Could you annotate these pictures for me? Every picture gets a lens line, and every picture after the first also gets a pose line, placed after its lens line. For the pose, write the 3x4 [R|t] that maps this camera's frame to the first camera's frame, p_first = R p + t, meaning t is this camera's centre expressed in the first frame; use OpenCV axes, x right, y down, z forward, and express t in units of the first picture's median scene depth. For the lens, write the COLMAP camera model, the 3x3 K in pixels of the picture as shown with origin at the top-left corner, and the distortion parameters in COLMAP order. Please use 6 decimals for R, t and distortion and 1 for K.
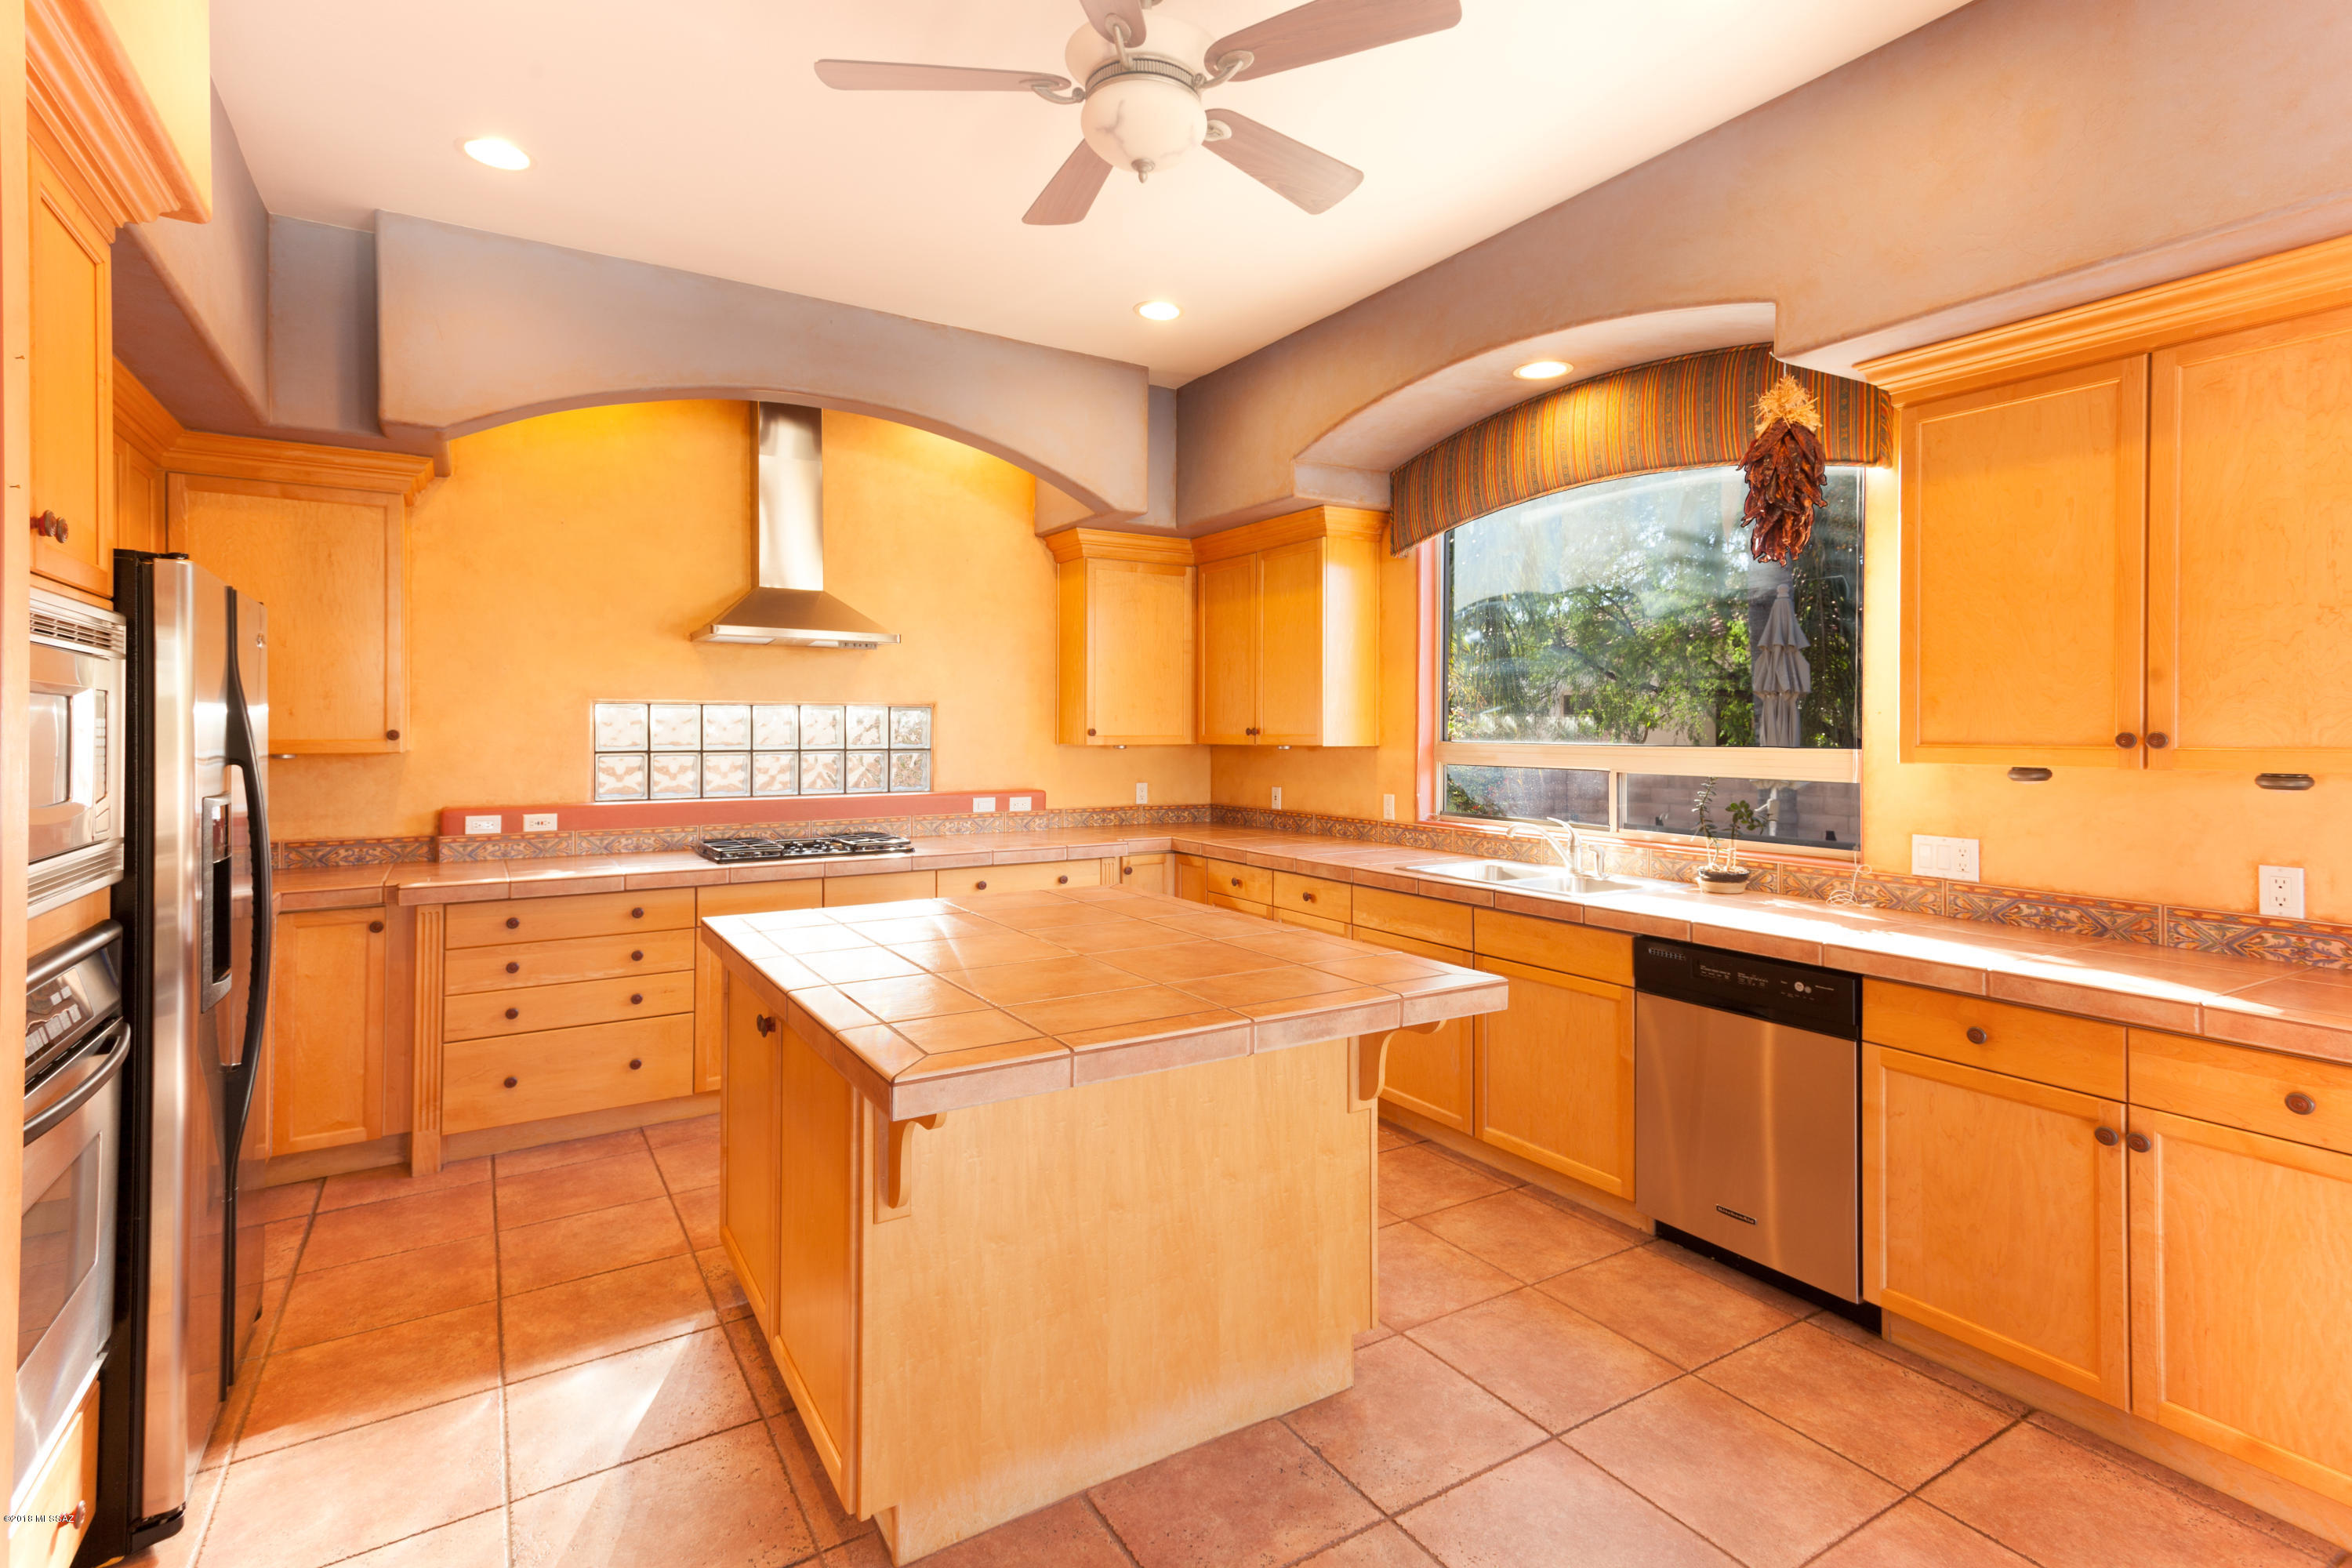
lens RADIAL K [[1110.4, 0, 1160.0], [0, 1110.4, 732.6], [0, 0, 1]] dist [0.008607, -0.001245]
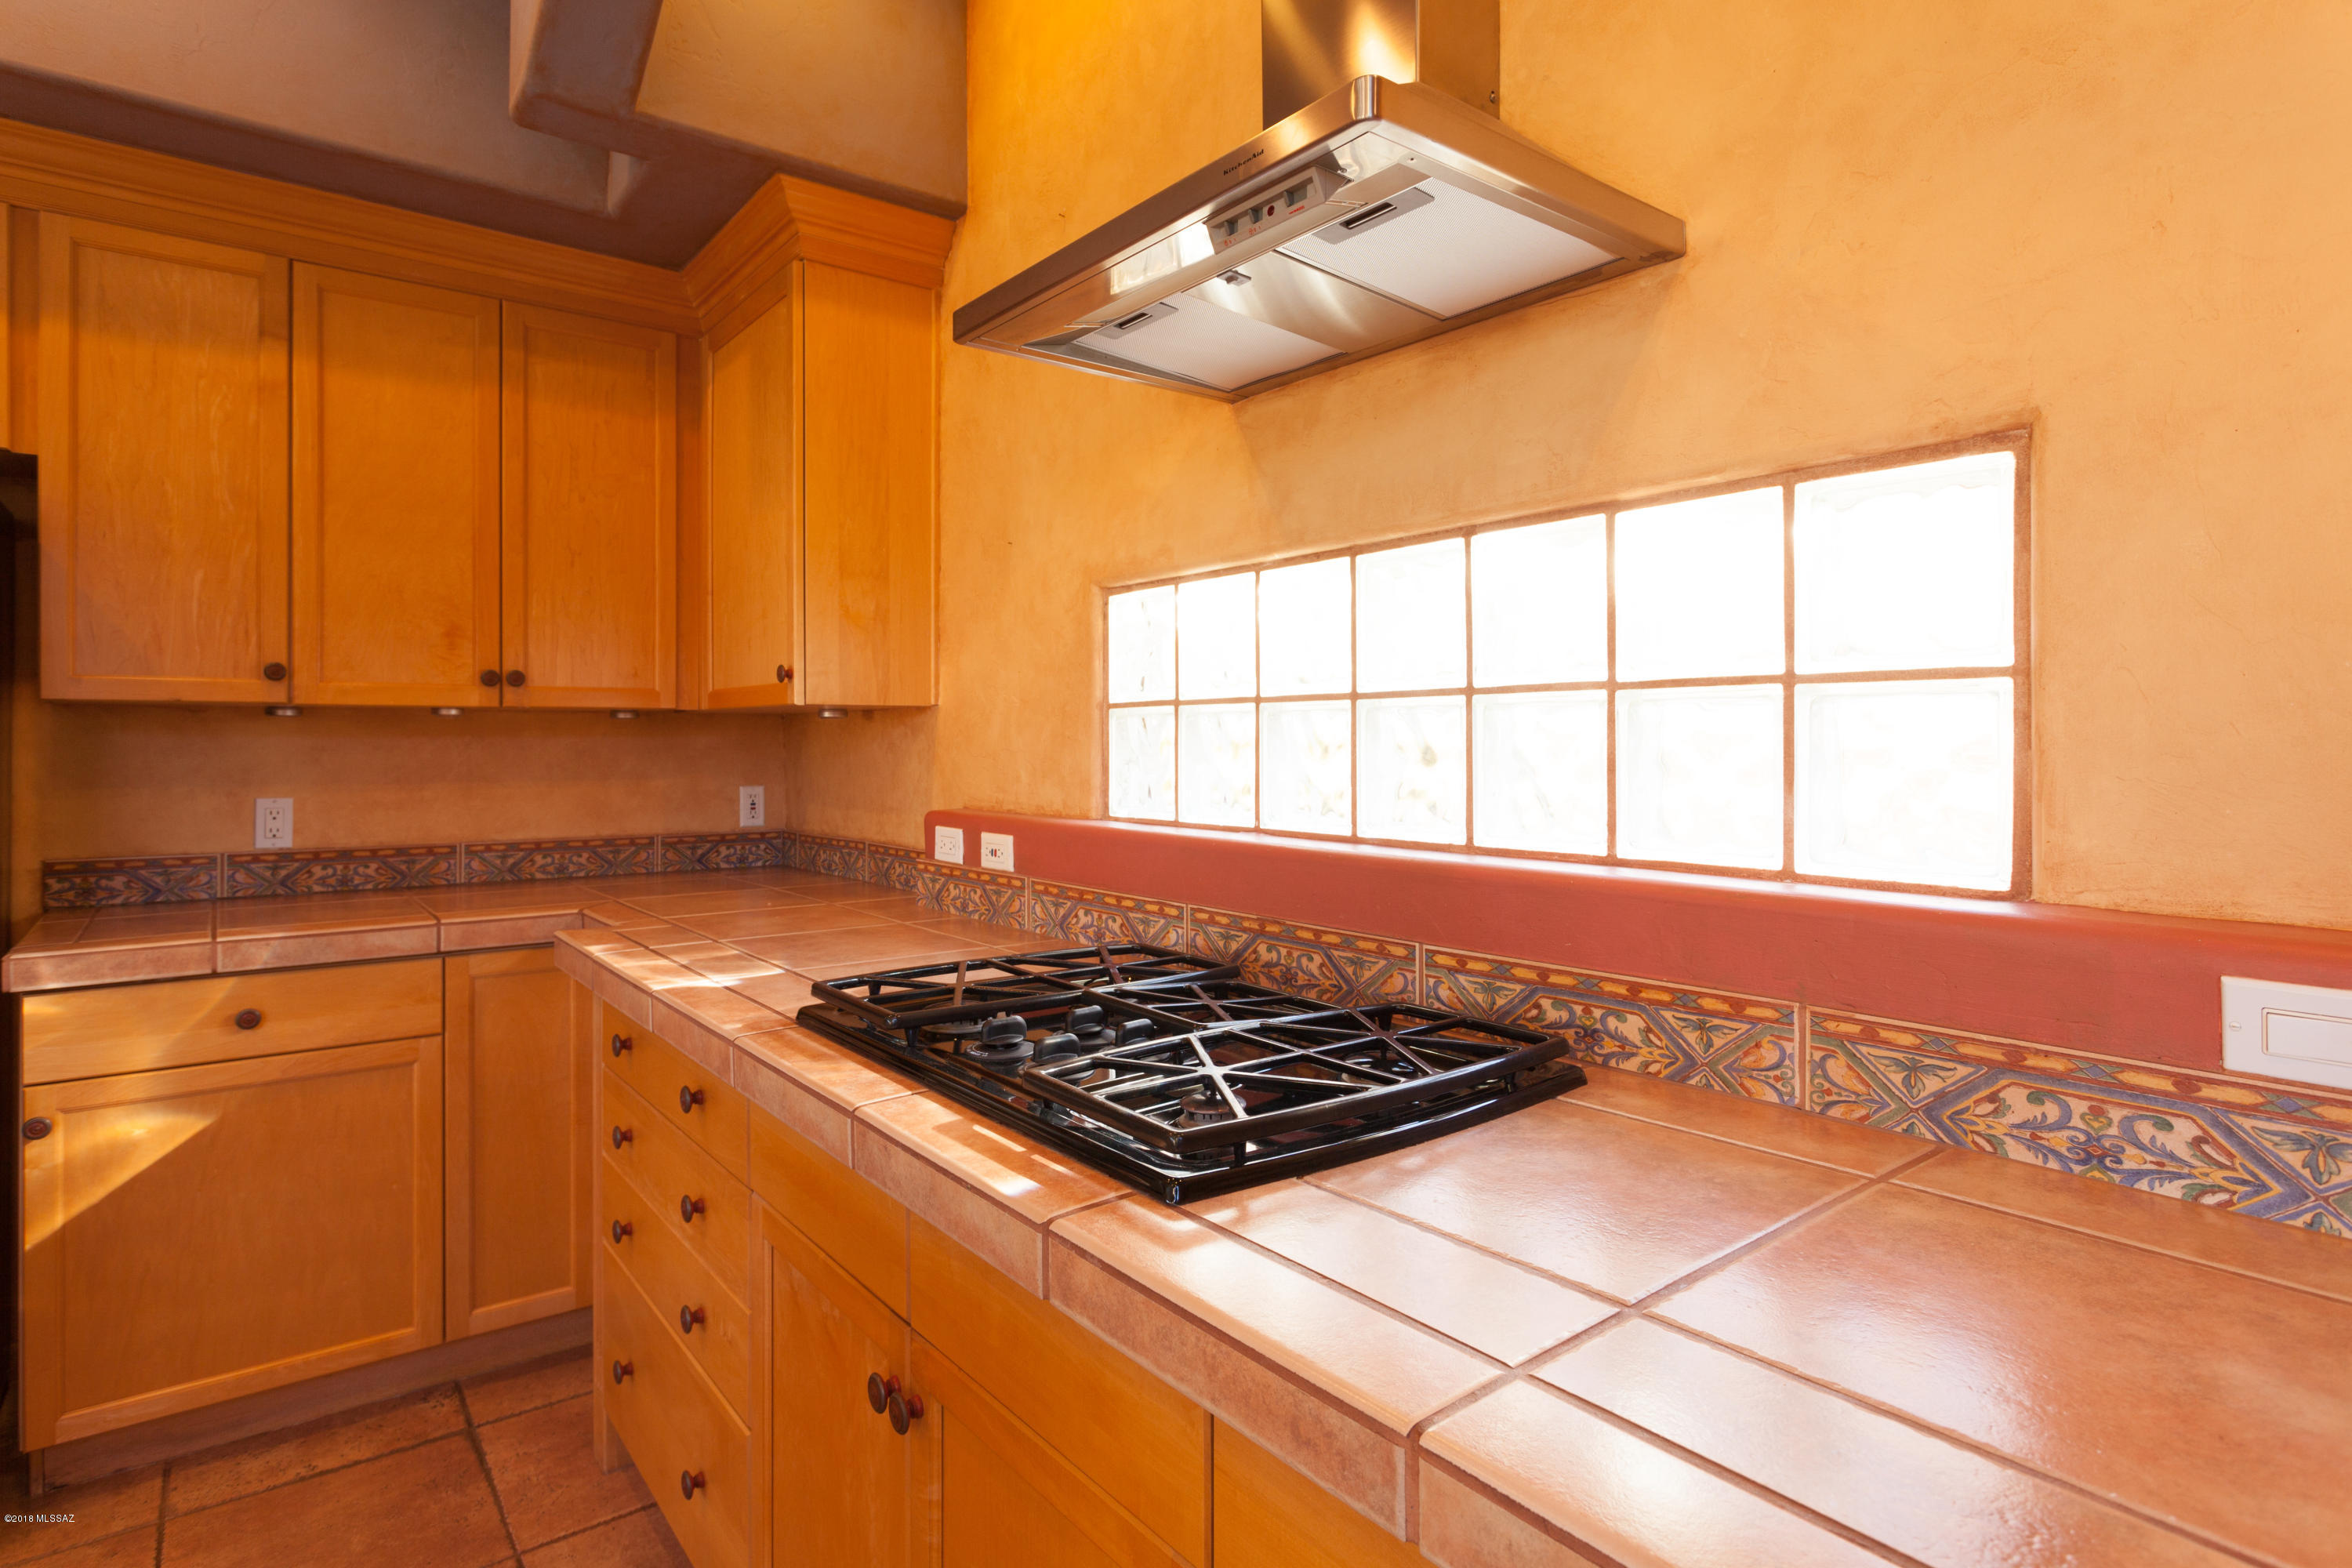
lens RADIAL K [[1211.1, 0, 1172.9], [0, 1211.1, 737.3], [0, 0, 1]] dist [-0.016746, 0.002078]
pose [[0.122226, -0.001731, -0.992501, -0.029237], [-0.000260, 0.999998, -0.001776, 0.032445], [0.992502, 0.000475, 0.122225, 1.004818]]
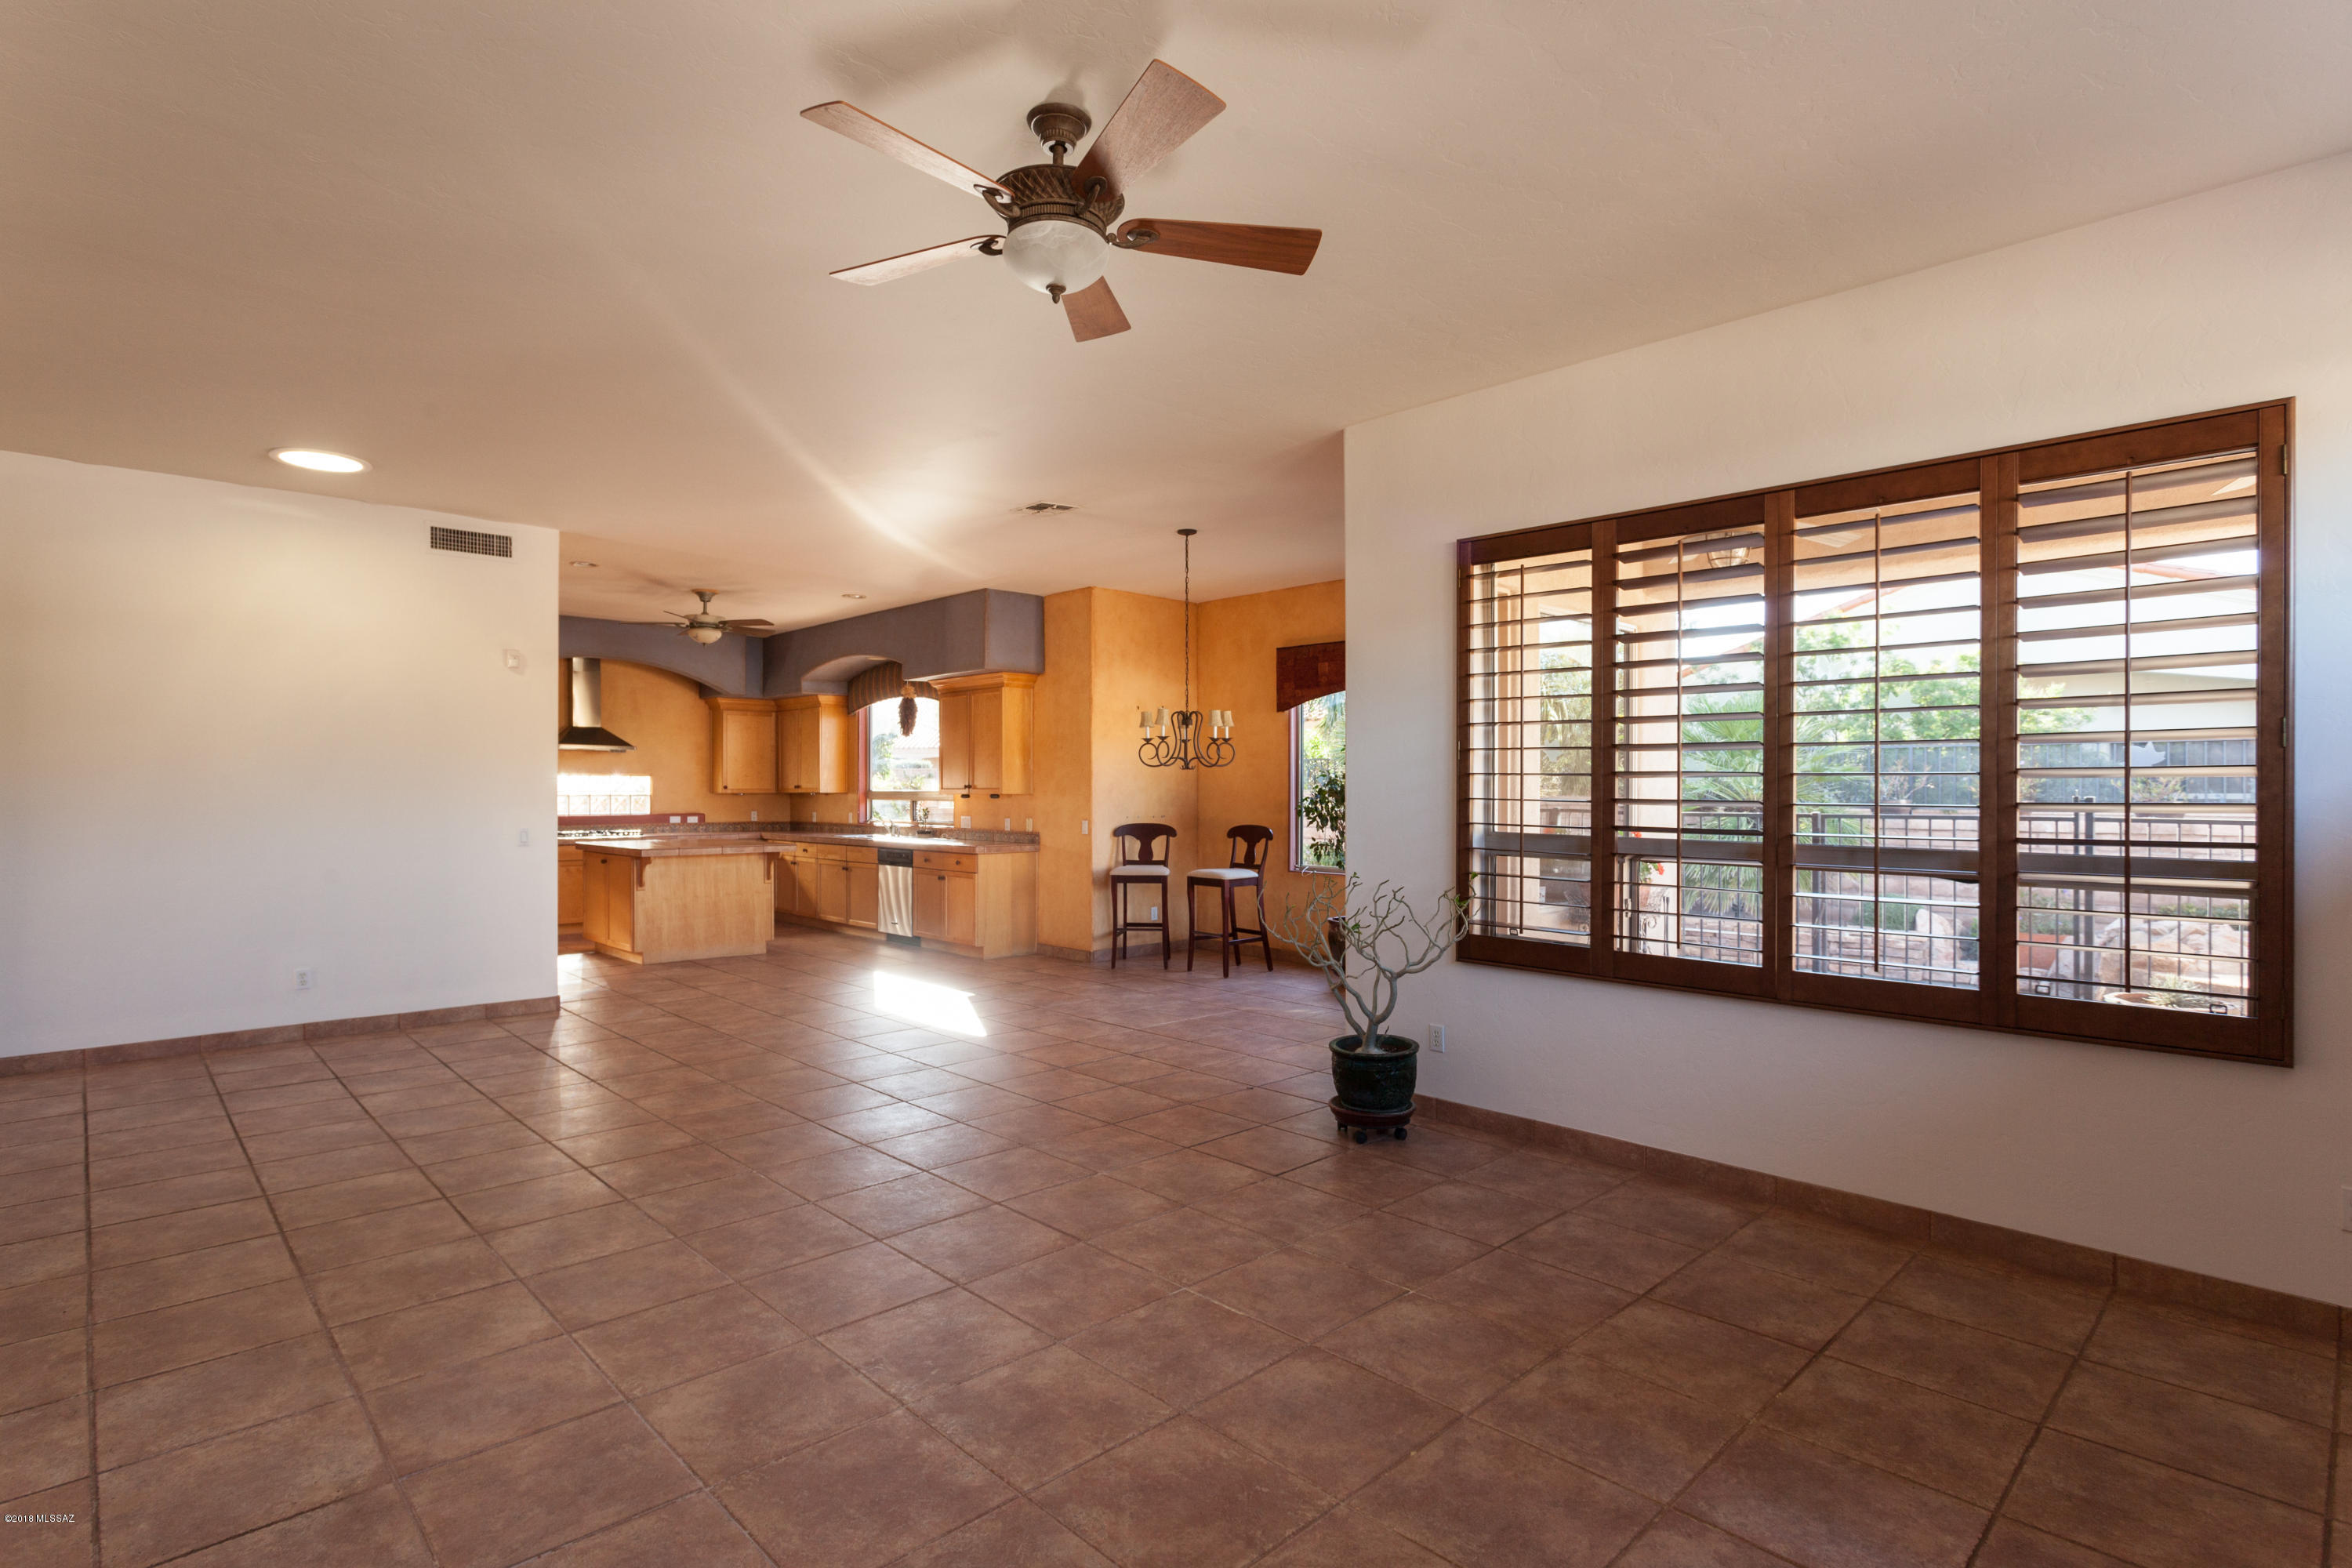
lens RADIAL K [[1151.2, 0, 1167.9], [0, 1151.2, 799.3], [0, 0, 1]] dist [0.001611, 0.000574]
pose [[0.975637, -0.005941, 0.219310, 0.362014], [0.003994, 0.999949, 0.009318, 0.007234], [-0.219354, -0.008215, 0.975611, -1.769922]]
